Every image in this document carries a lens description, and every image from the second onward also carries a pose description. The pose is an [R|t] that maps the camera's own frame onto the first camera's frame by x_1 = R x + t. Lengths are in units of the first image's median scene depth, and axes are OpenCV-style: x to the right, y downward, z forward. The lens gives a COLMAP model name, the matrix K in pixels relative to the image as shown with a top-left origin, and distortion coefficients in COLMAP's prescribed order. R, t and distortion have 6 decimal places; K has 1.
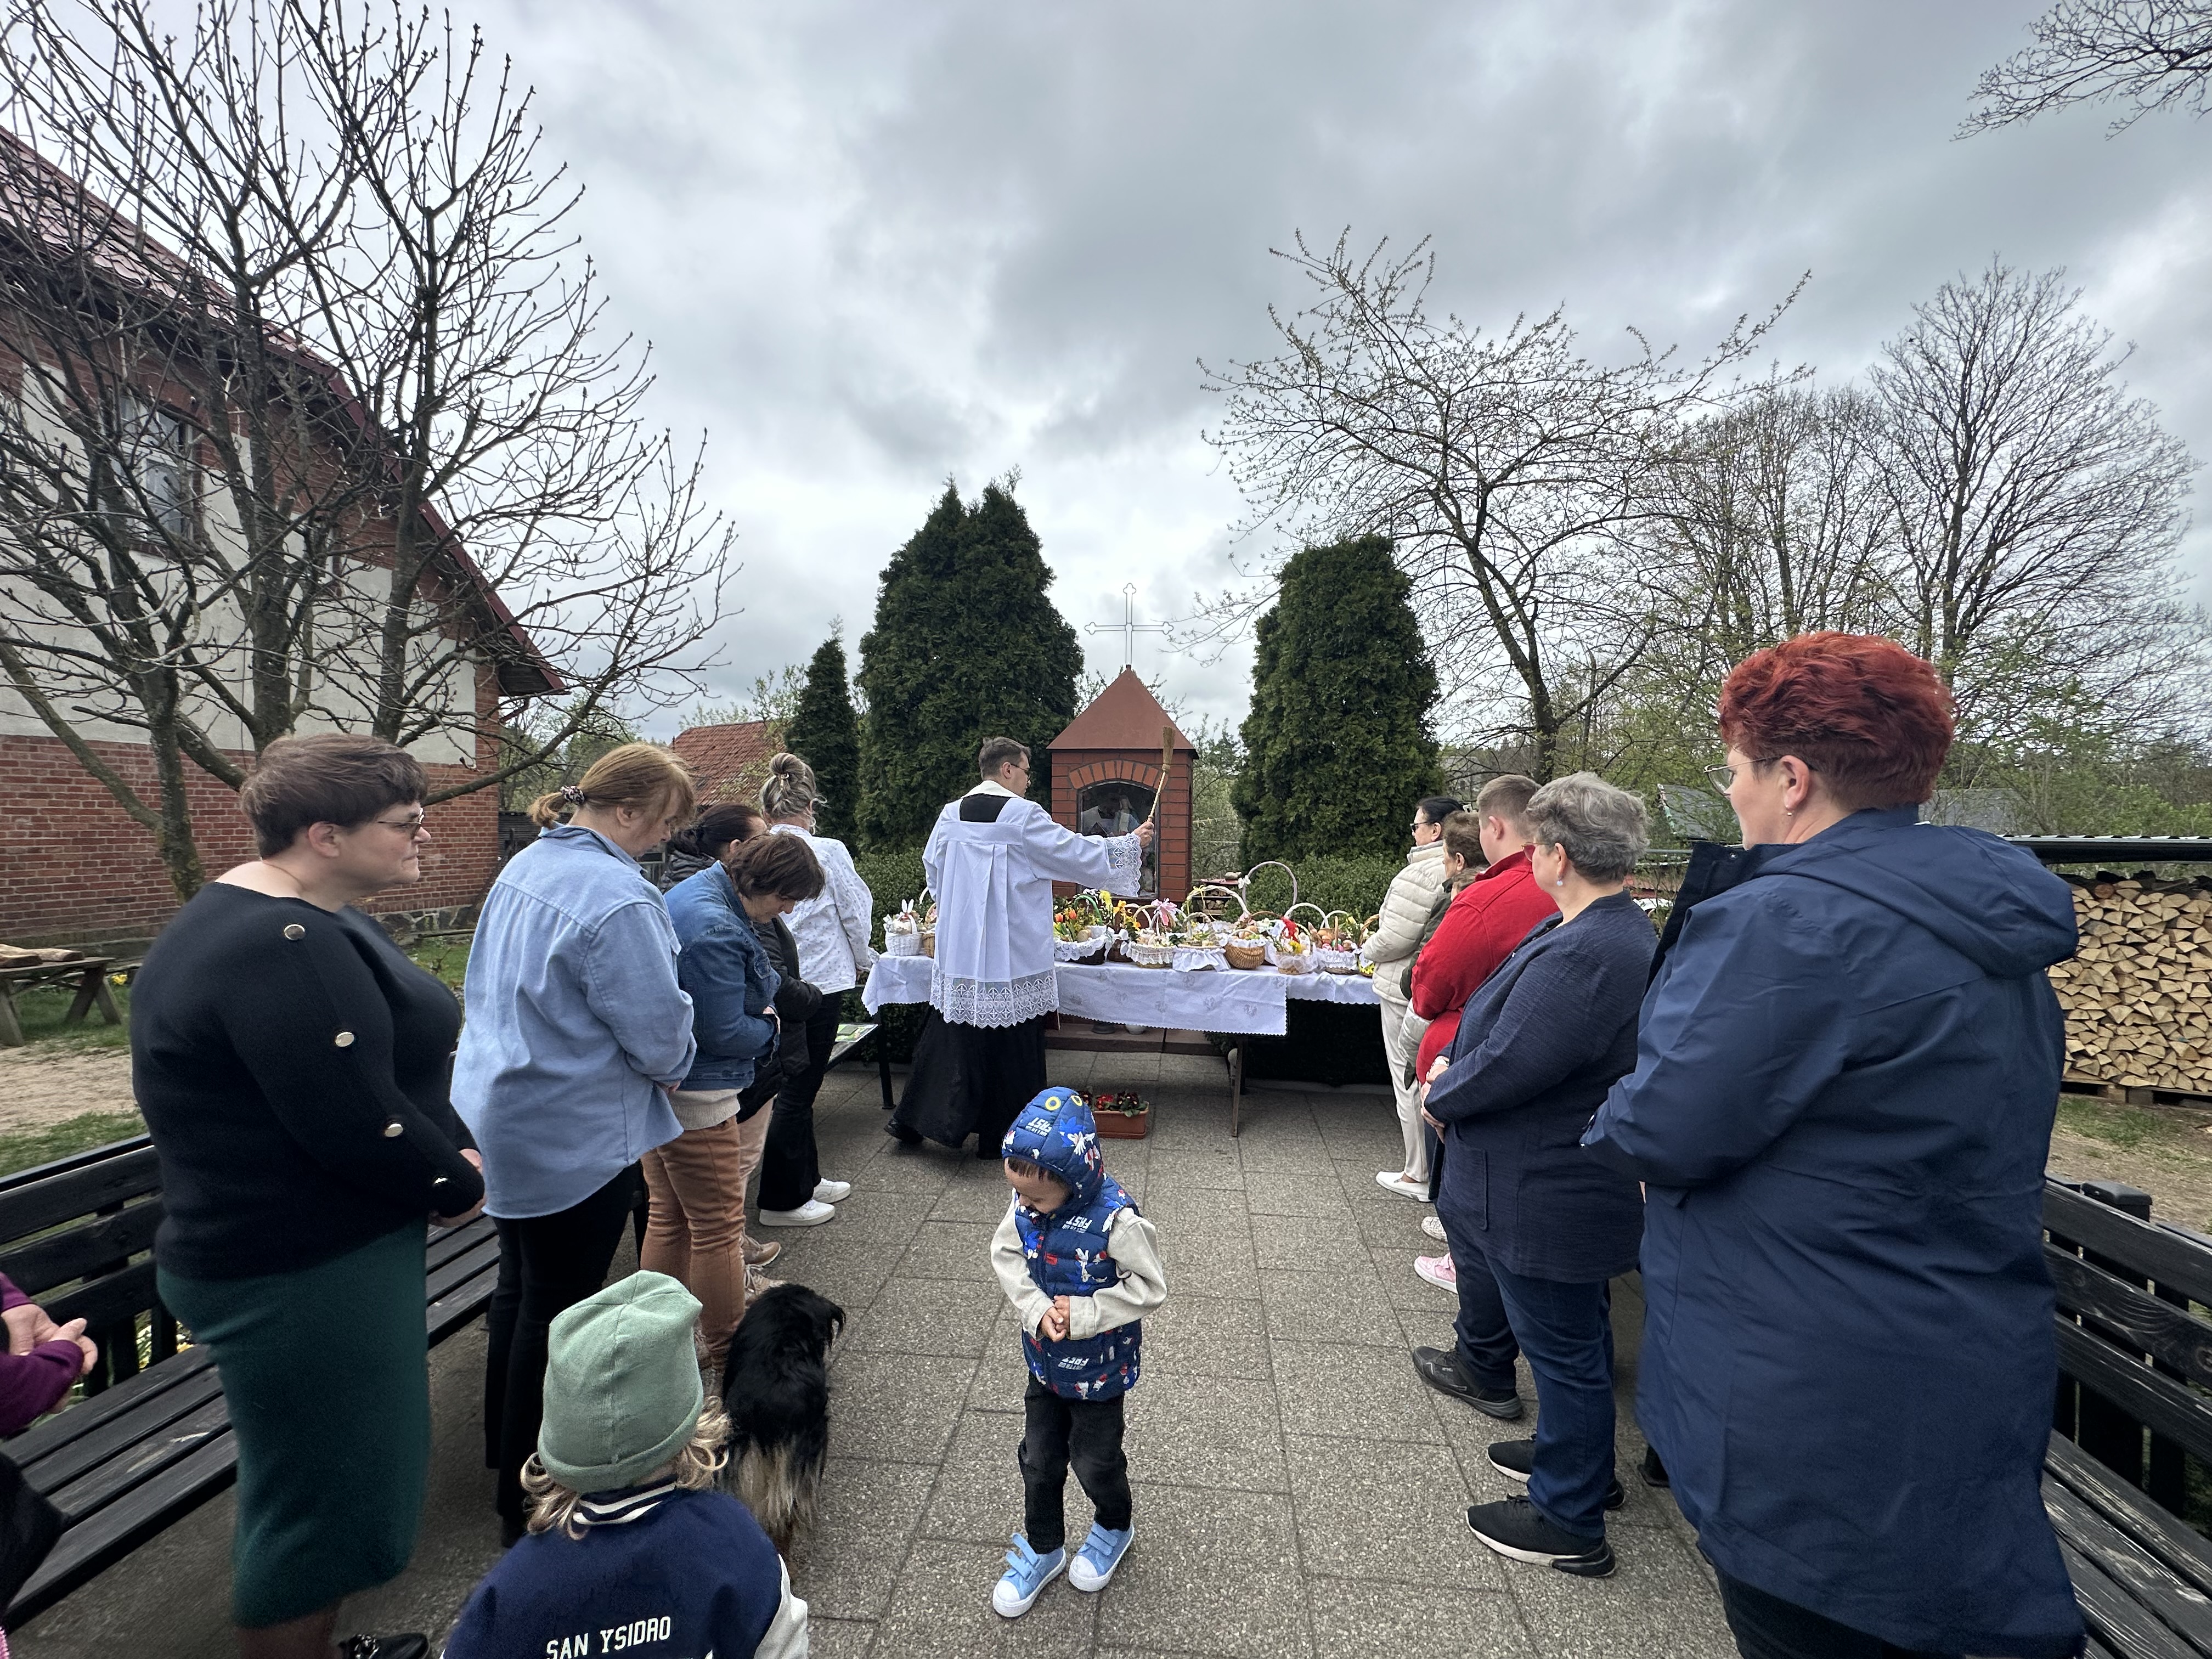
lens RADIAL K [[882.9, 0, 1106.2], [0, 882.9, 826.1], [0, 0, 1]] dist [-0.003287, 0.000753]
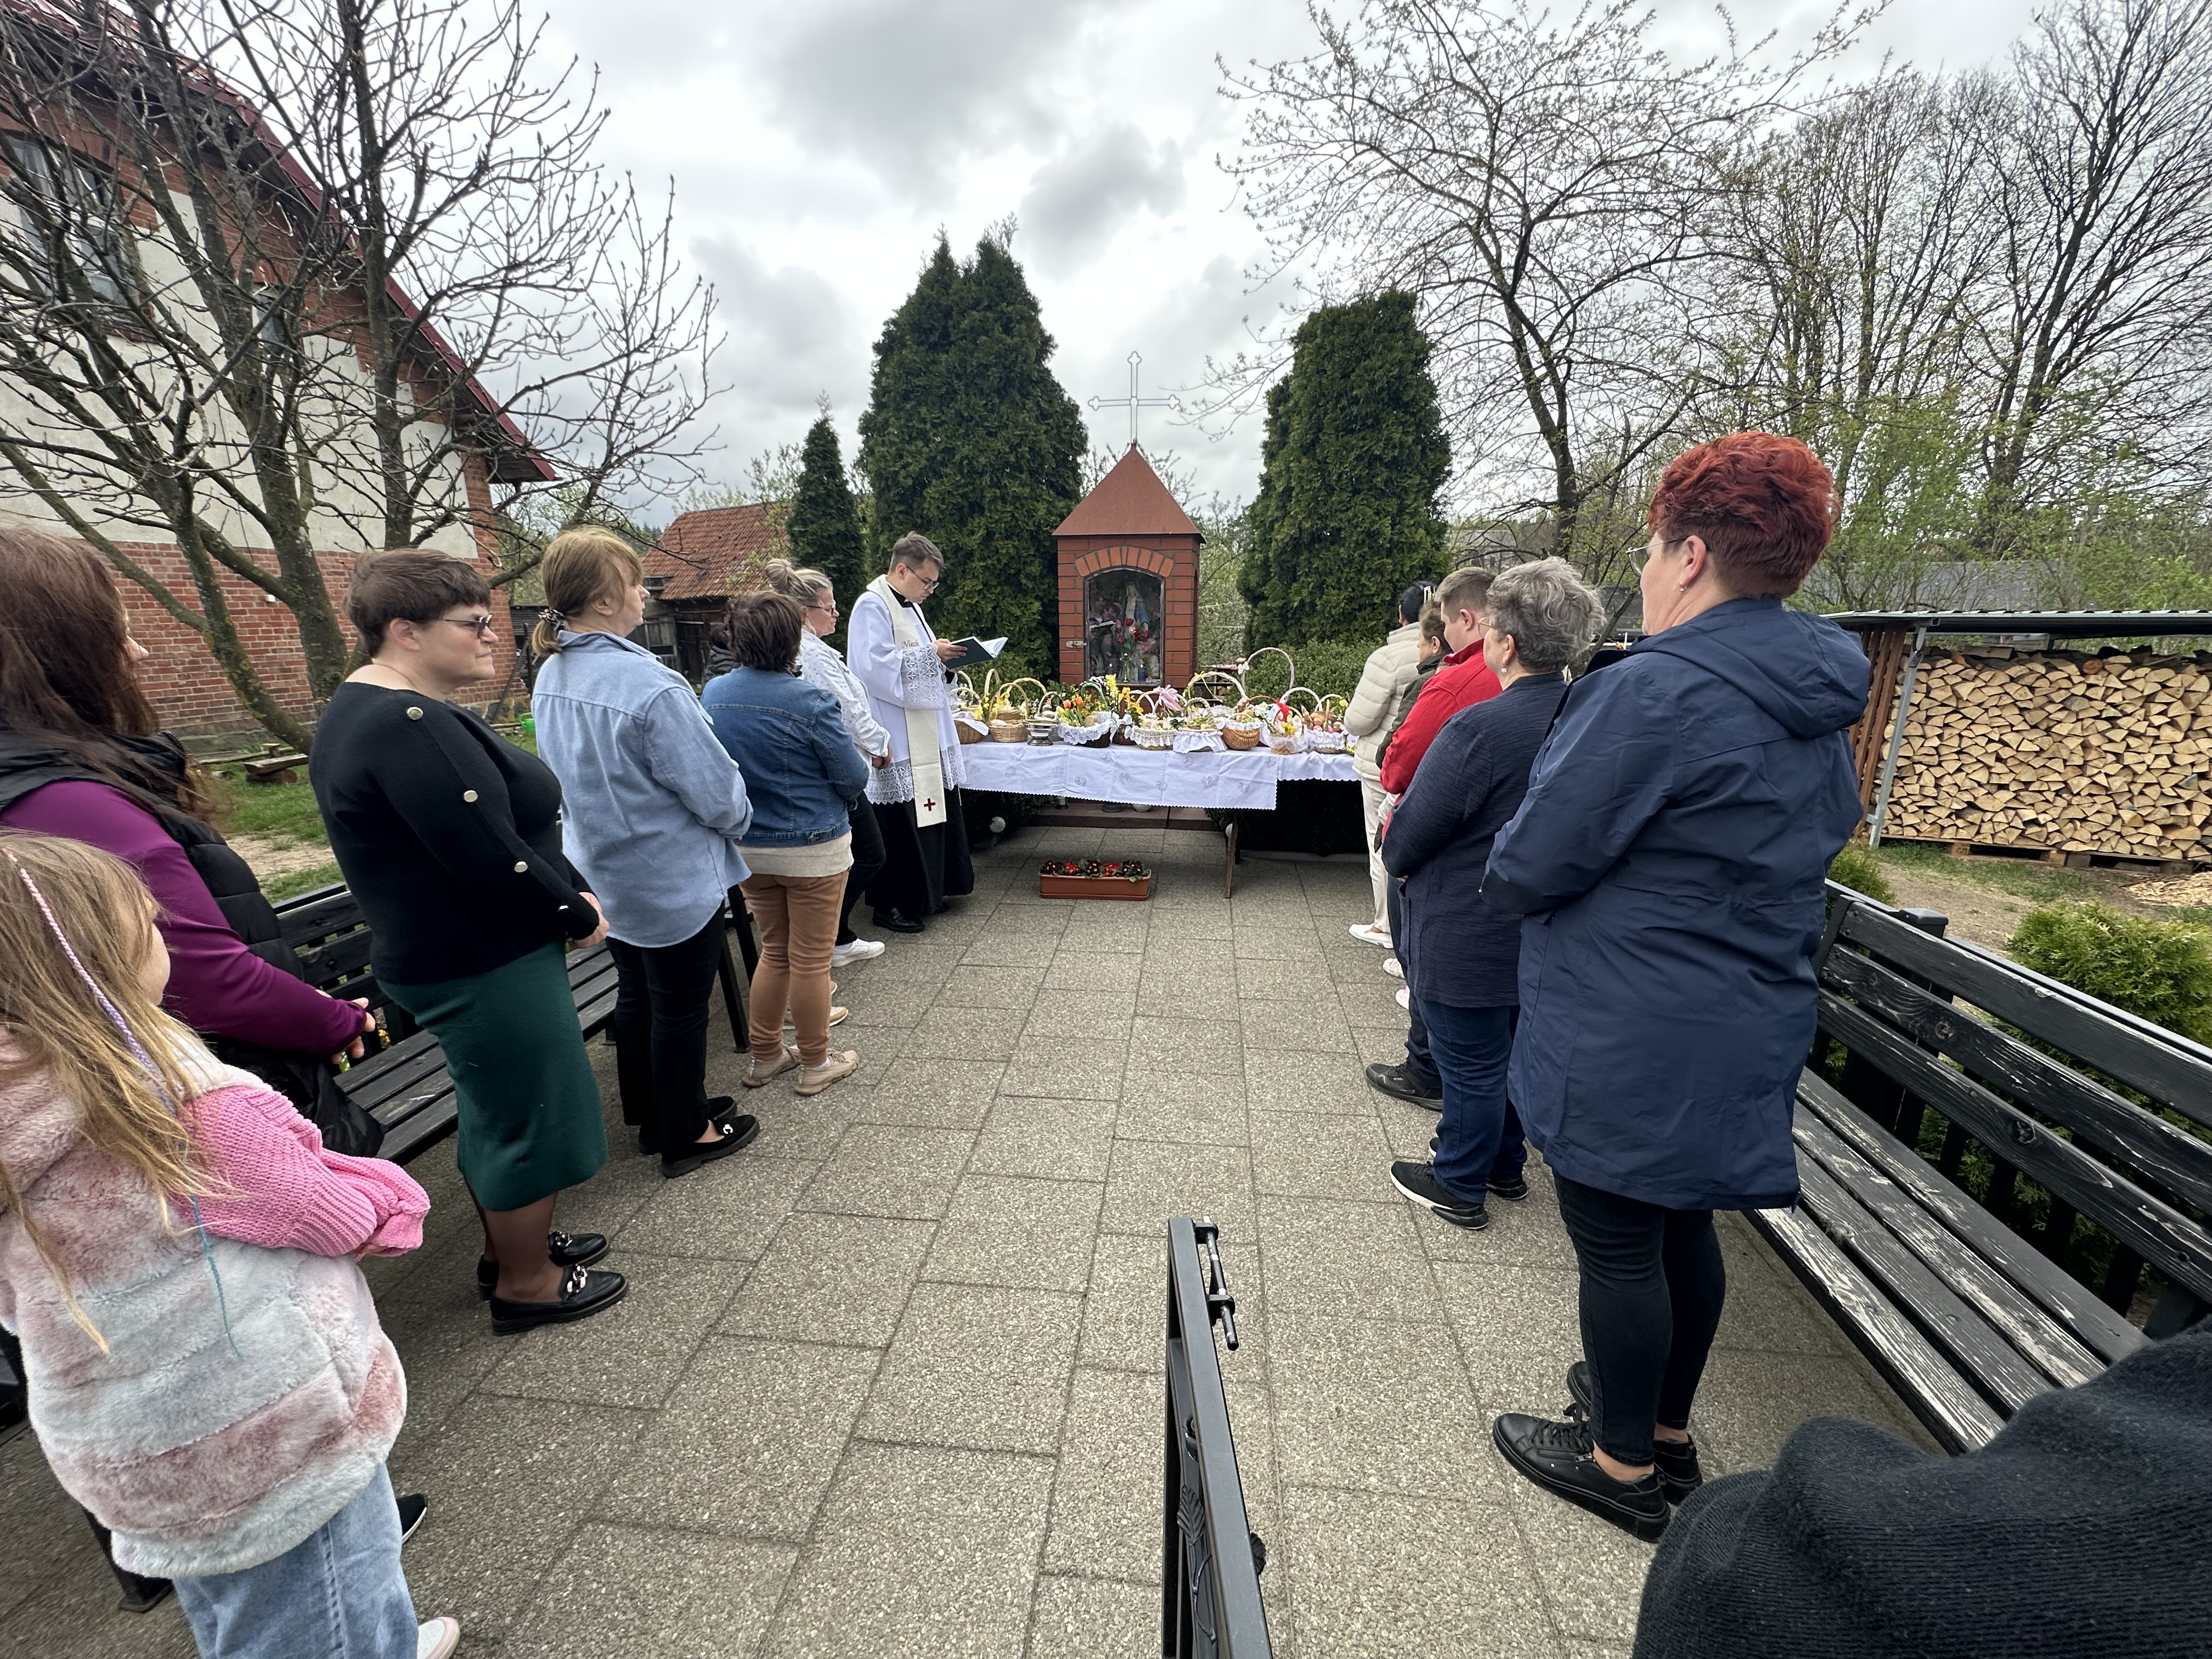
lens RADIAL K [[882.9, 0, 1106.2], [0, 882.9, 826.1], [0, 0, 1]] dist [-0.003287, 0.000753]
pose [[0.999788, -0.010005, -0.018002, 0.007743], [0.013982, 0.971519, 0.236549, -0.003280], [0.015123, -0.236751, 0.971453, -0.045549]]
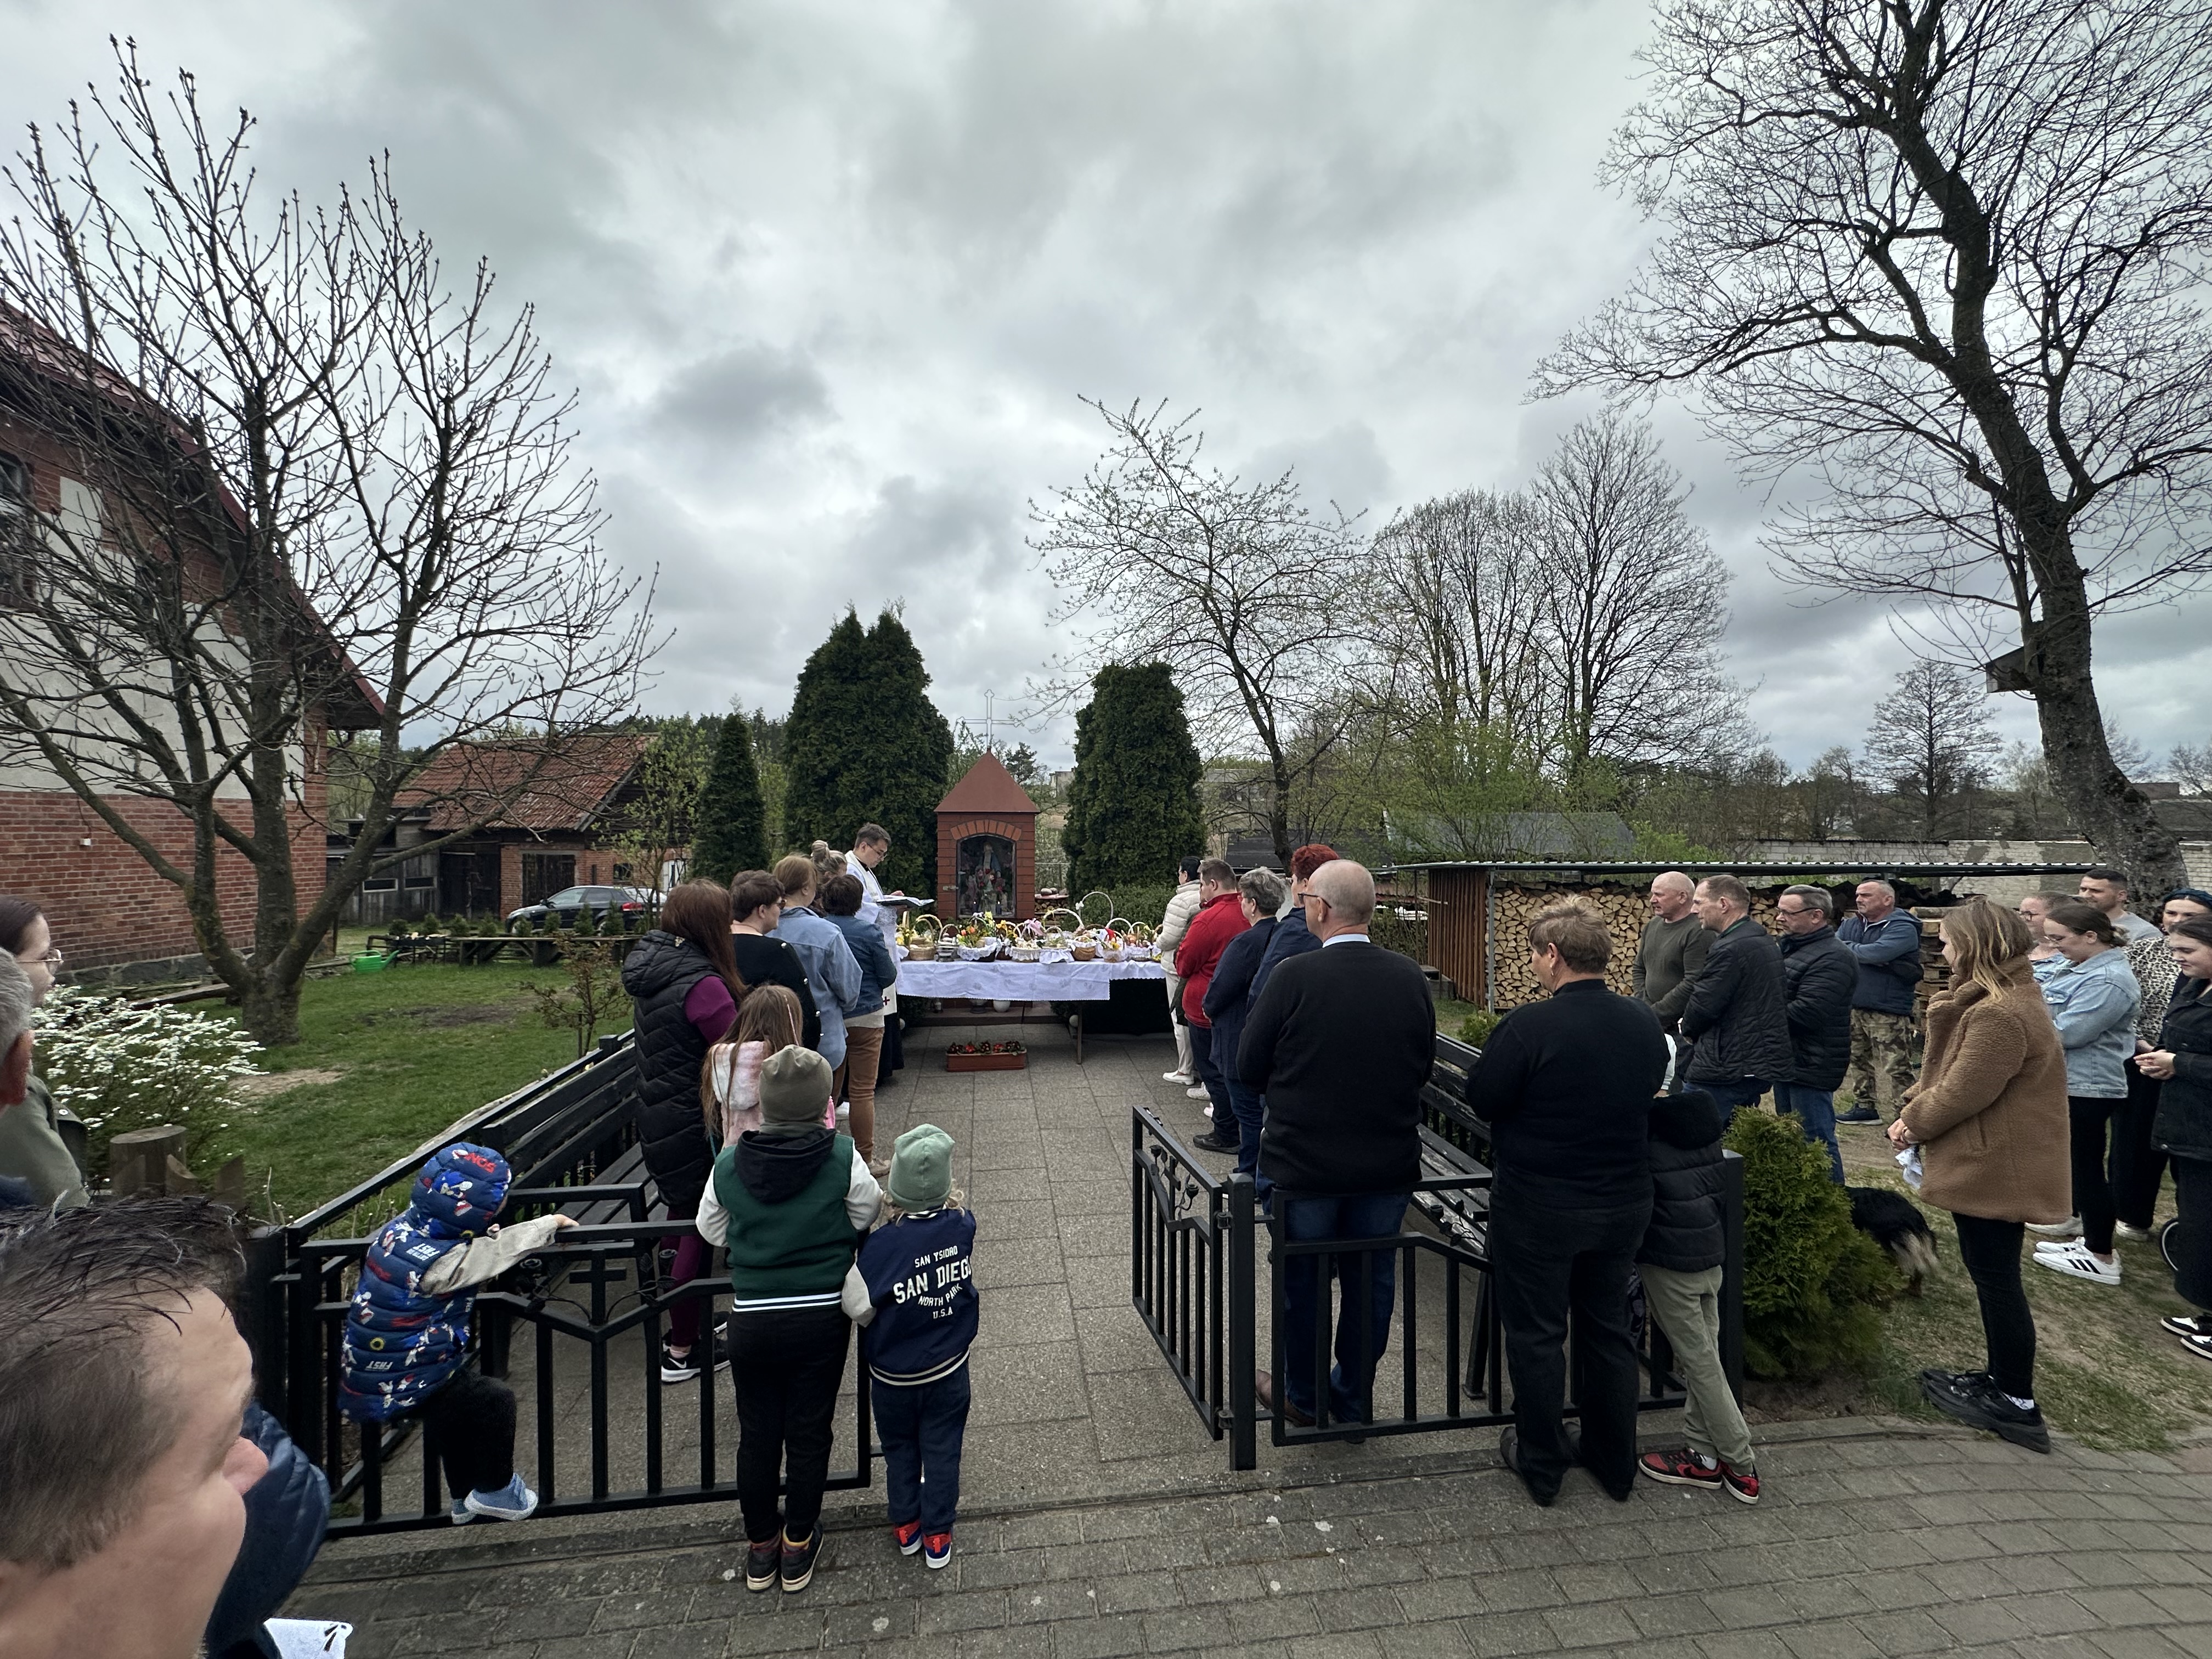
lens RADIAL K [[885.1, 0, 1101.9], [0, 885.1, 828.8], [0, 0, 1]] dist [-0.005494, 0.001183]
pose [[0.974953, -0.009384, 0.222212, -0.107677], [0.011256, 0.999911, -0.007160, -0.043074], [-0.222125, 0.009482, 0.974972, -0.377108]]
